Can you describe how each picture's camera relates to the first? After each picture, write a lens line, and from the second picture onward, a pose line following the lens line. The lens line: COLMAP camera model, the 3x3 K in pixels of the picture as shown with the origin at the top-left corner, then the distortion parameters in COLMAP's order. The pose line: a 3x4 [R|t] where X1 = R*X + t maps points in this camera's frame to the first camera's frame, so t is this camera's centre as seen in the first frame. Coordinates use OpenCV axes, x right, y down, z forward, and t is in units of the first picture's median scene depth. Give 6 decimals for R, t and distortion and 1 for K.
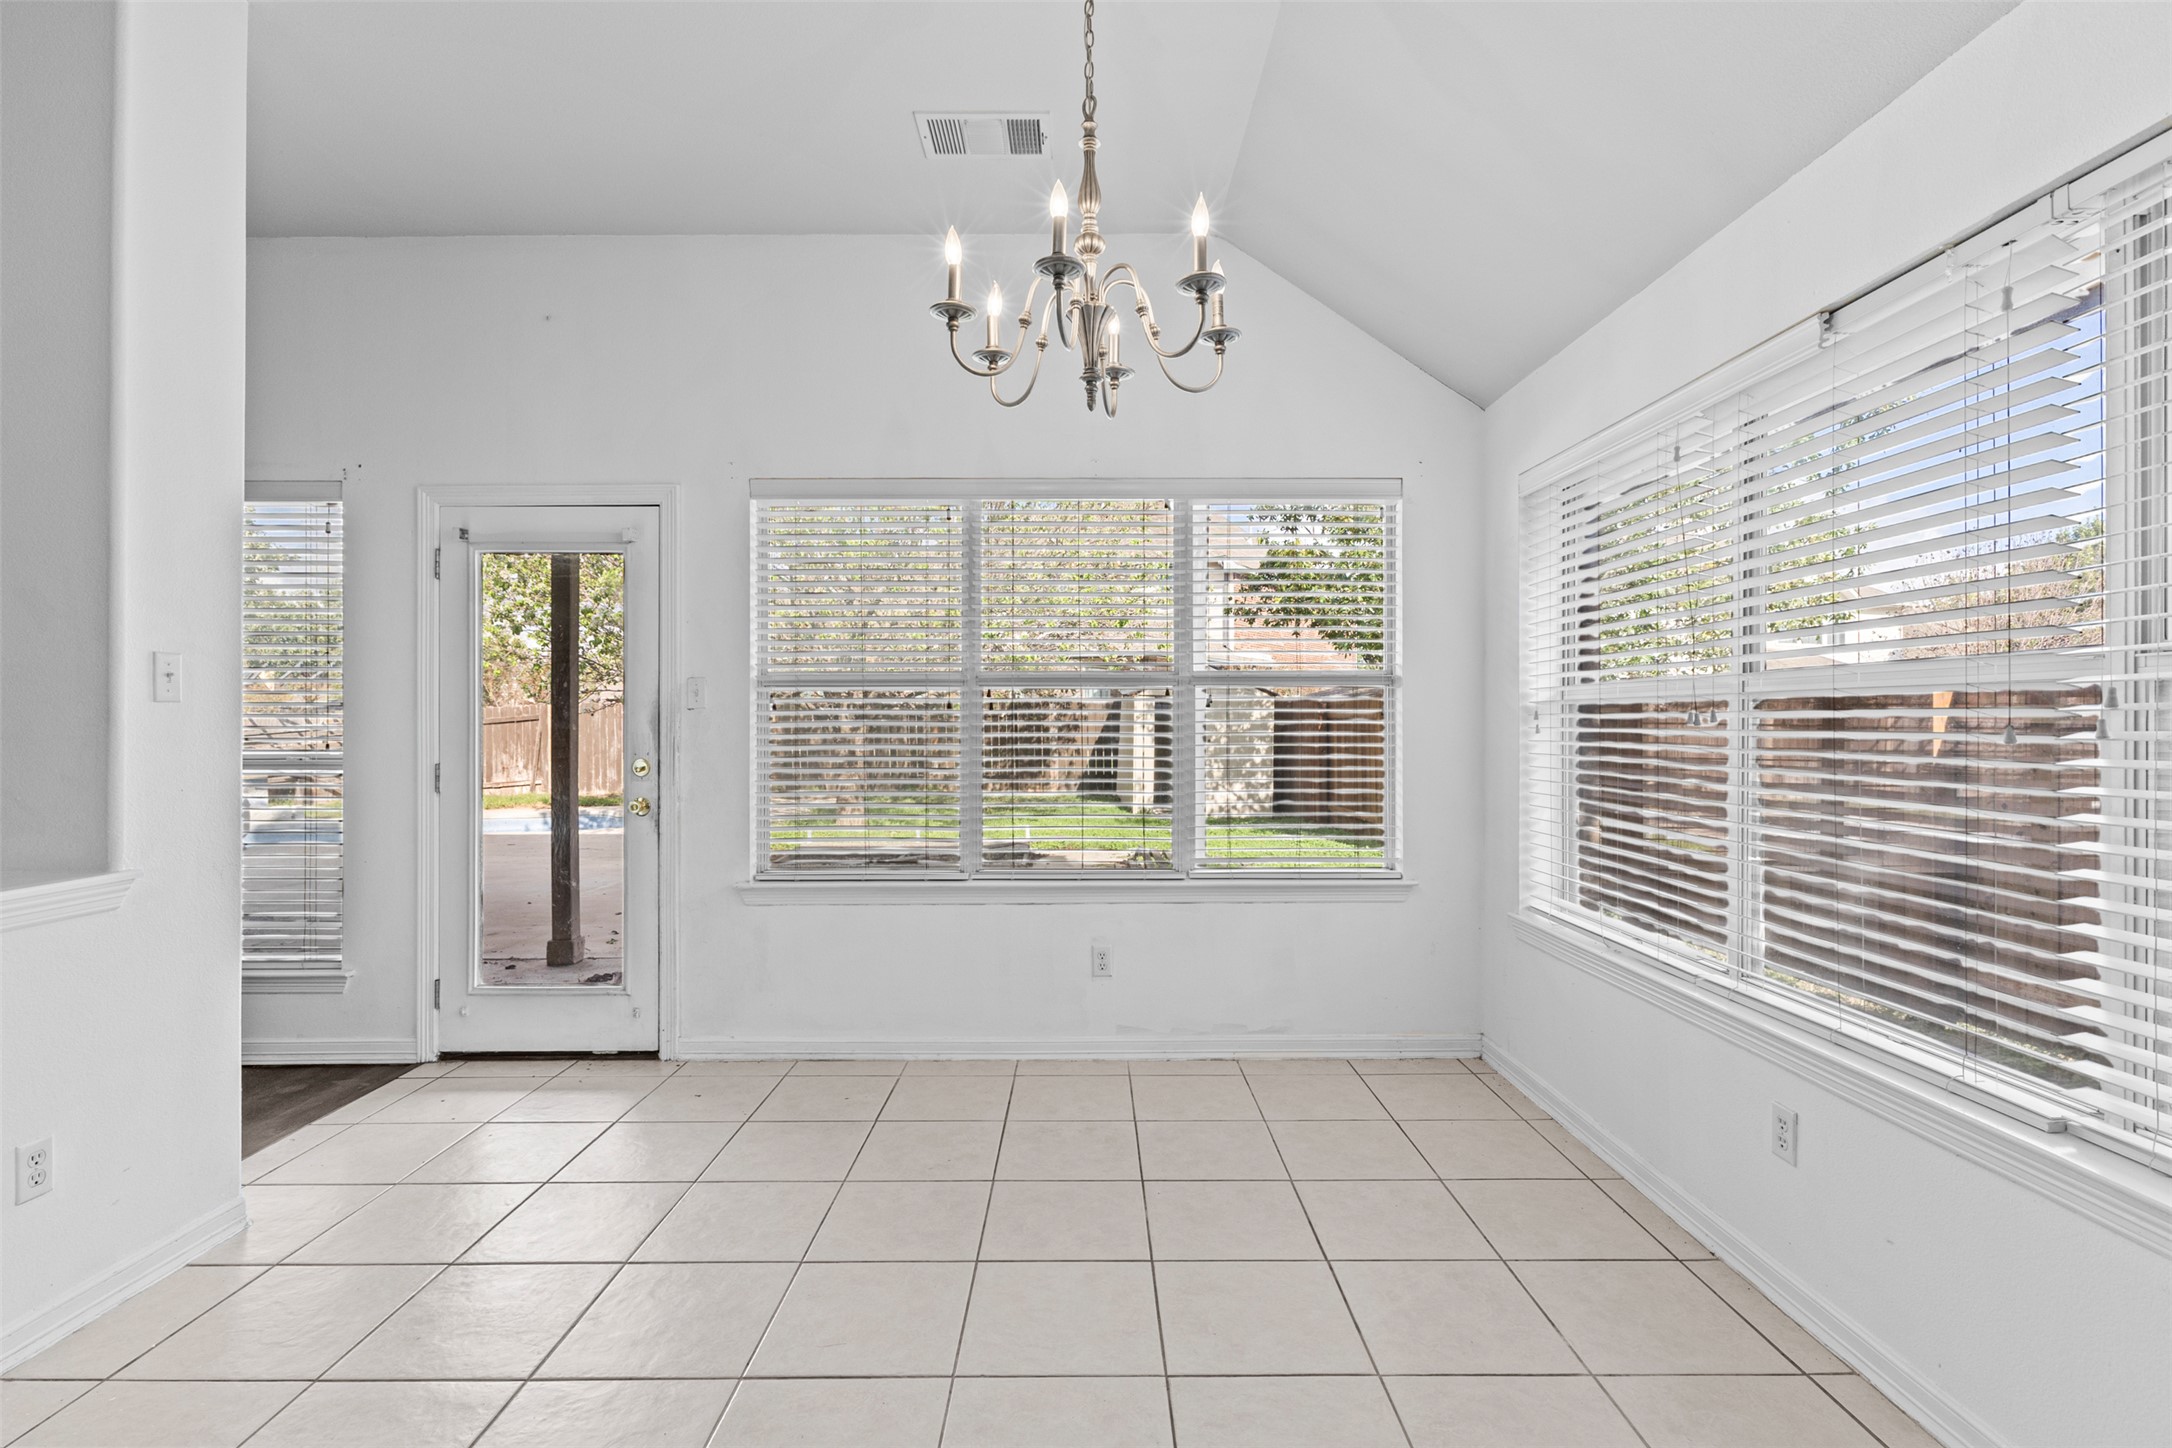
lens RADIAL K [[1007.7, 0, 1077.7], [0, 1007.7, 729.9], [0, 0, 1]] dist [0.001128, 0.000174]
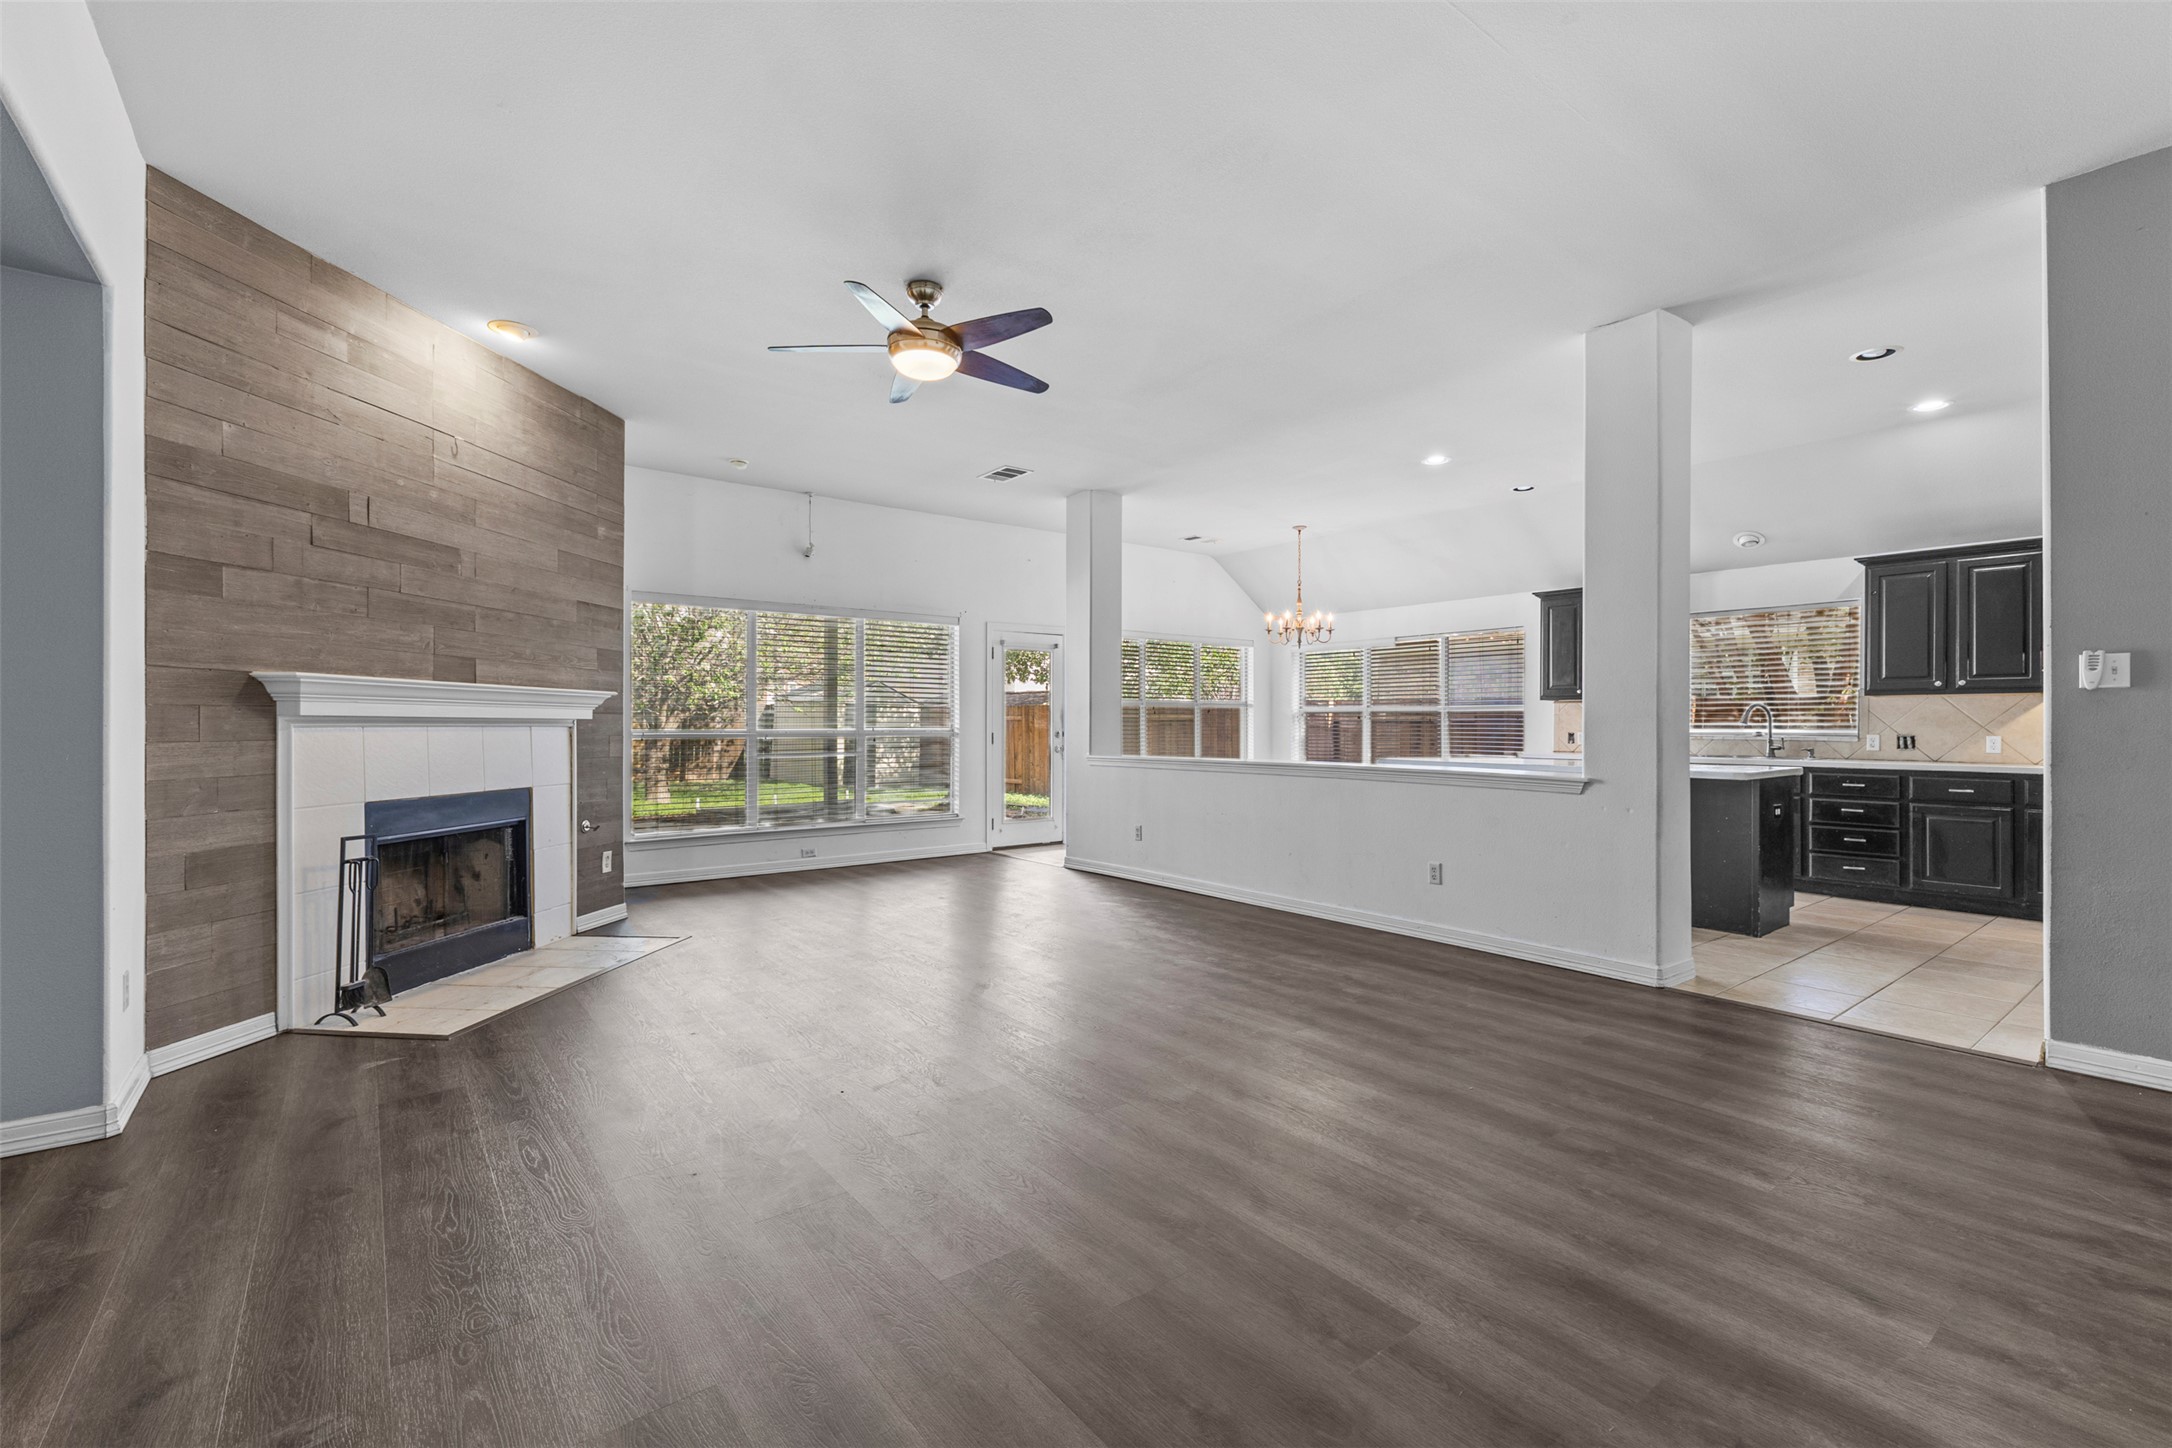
lens RADIAL K [[932.9, 0, 1087.9], [0, 932.9, 722.1], [0, 0, 1]] dist [0.009530, -0.001502]
pose [[0.791546, 0.004229, 0.611095, -1.863023], [0.000954, 0.999966, -0.008156, 0.025636], [-0.611109, 0.007039, 0.791515, -0.980679]]
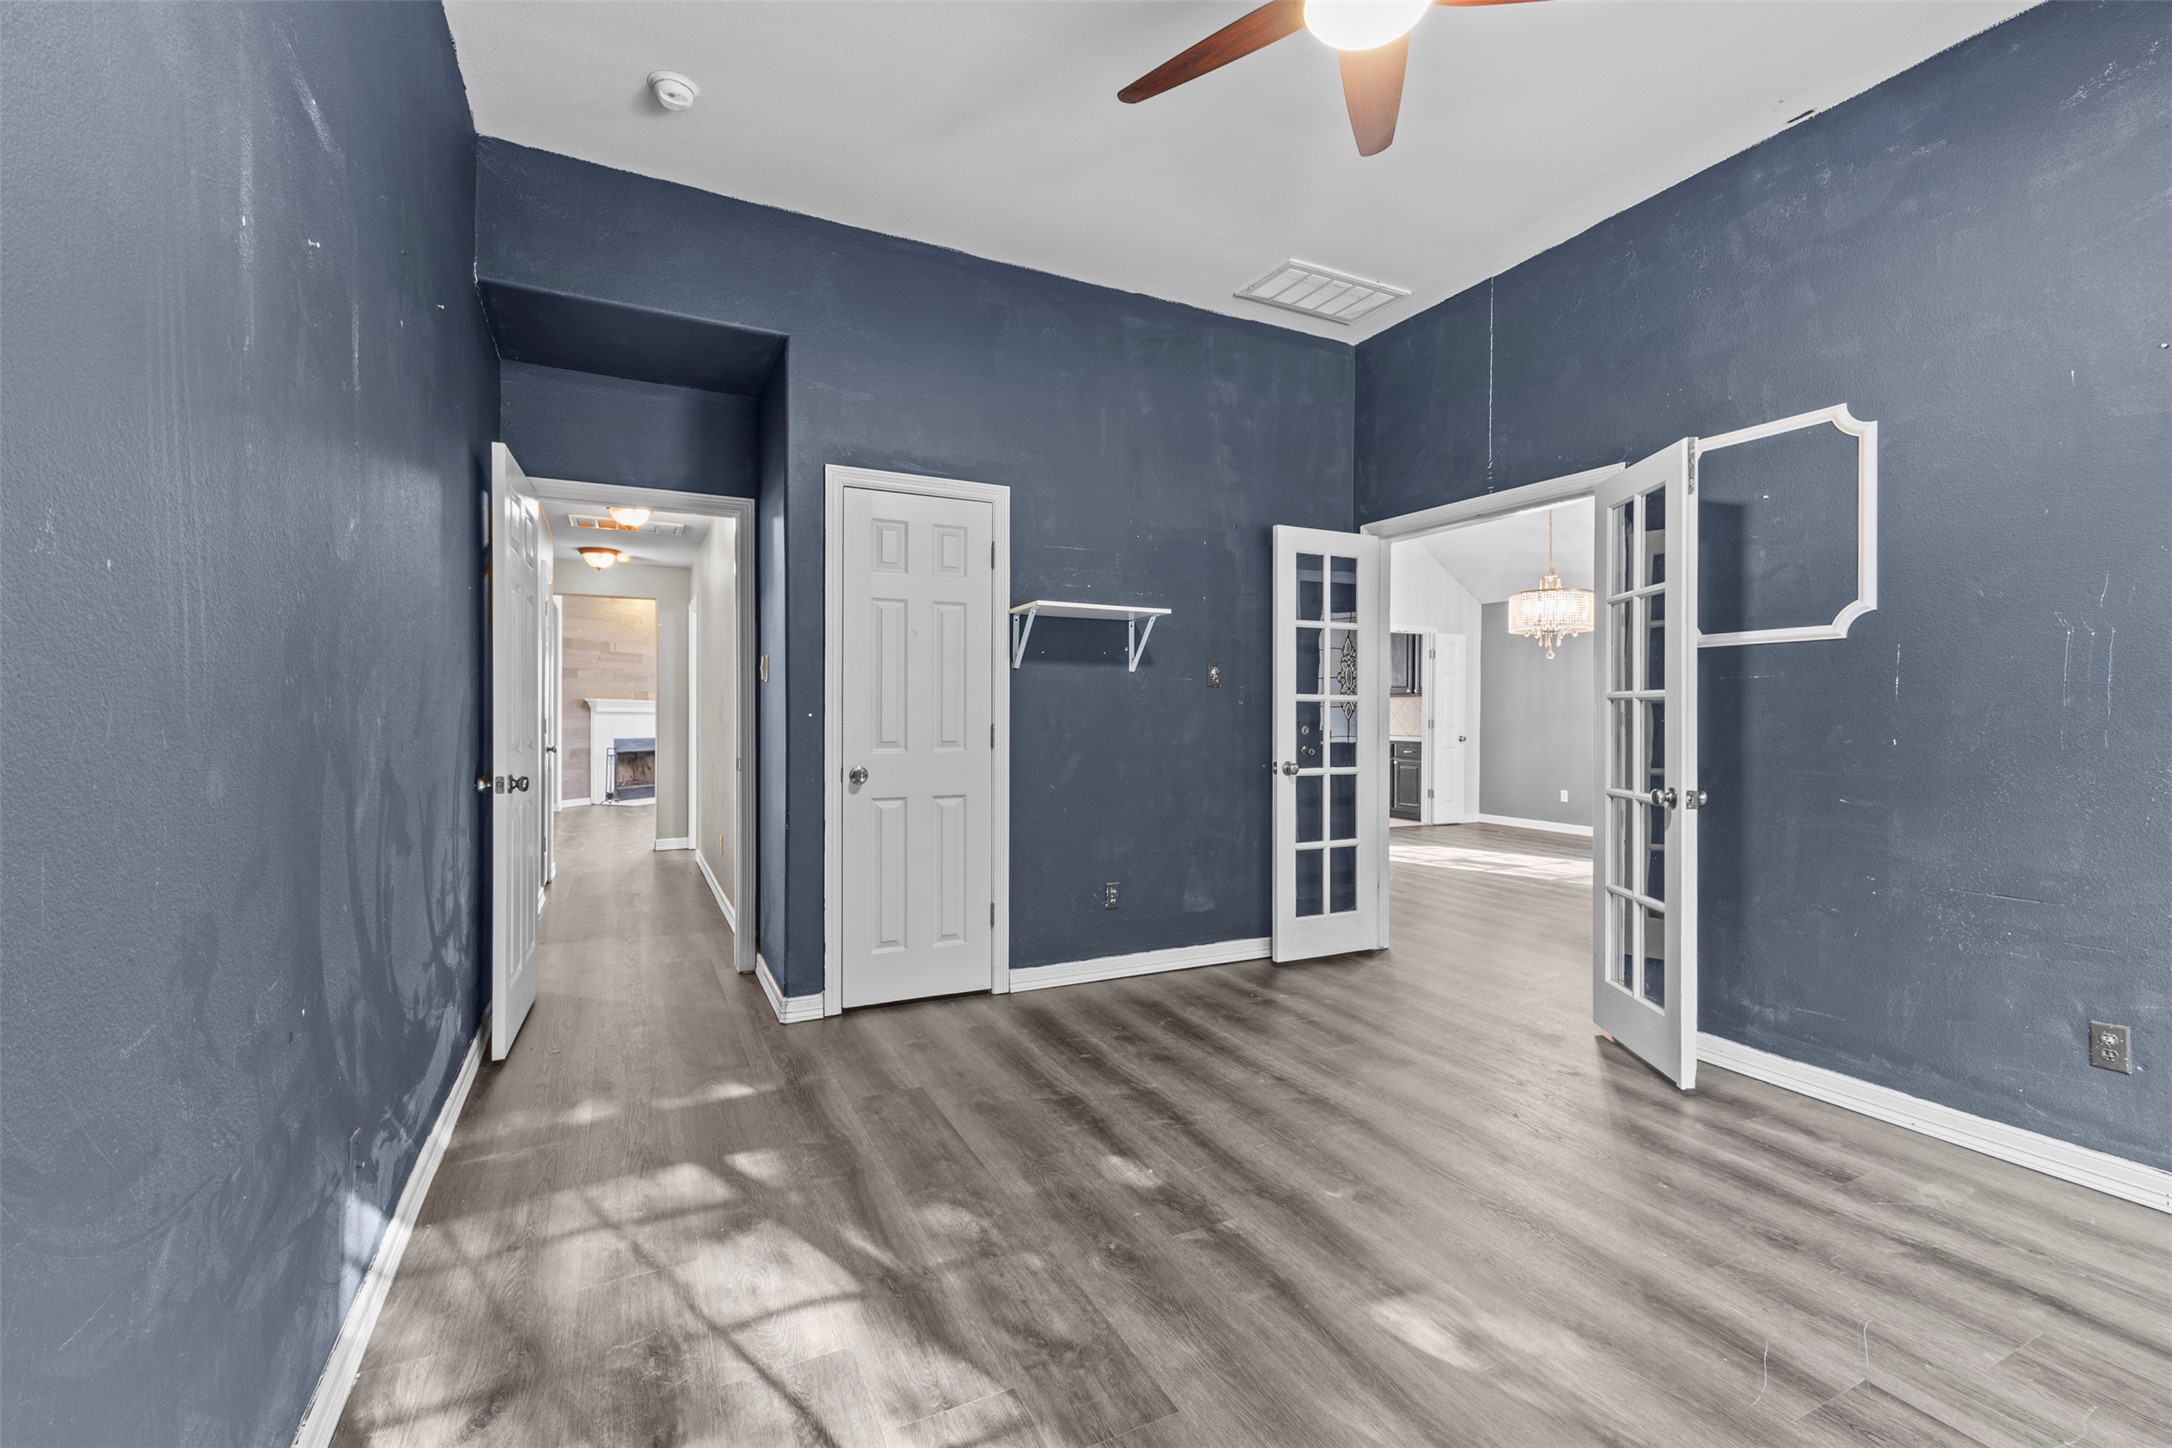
lens RADIAL K [[932.9, 0, 1095.0], [0, 932.9, 715.9], [0, 0, 1]] dist [0.009530, -0.001502]
pose [[0.893039, 0.005260, 0.449948, -1.830271], [-0.001818, 0.999966, -0.008082, 0.048811], [-0.449975, 0.006399, 0.893018, -3.422515]]
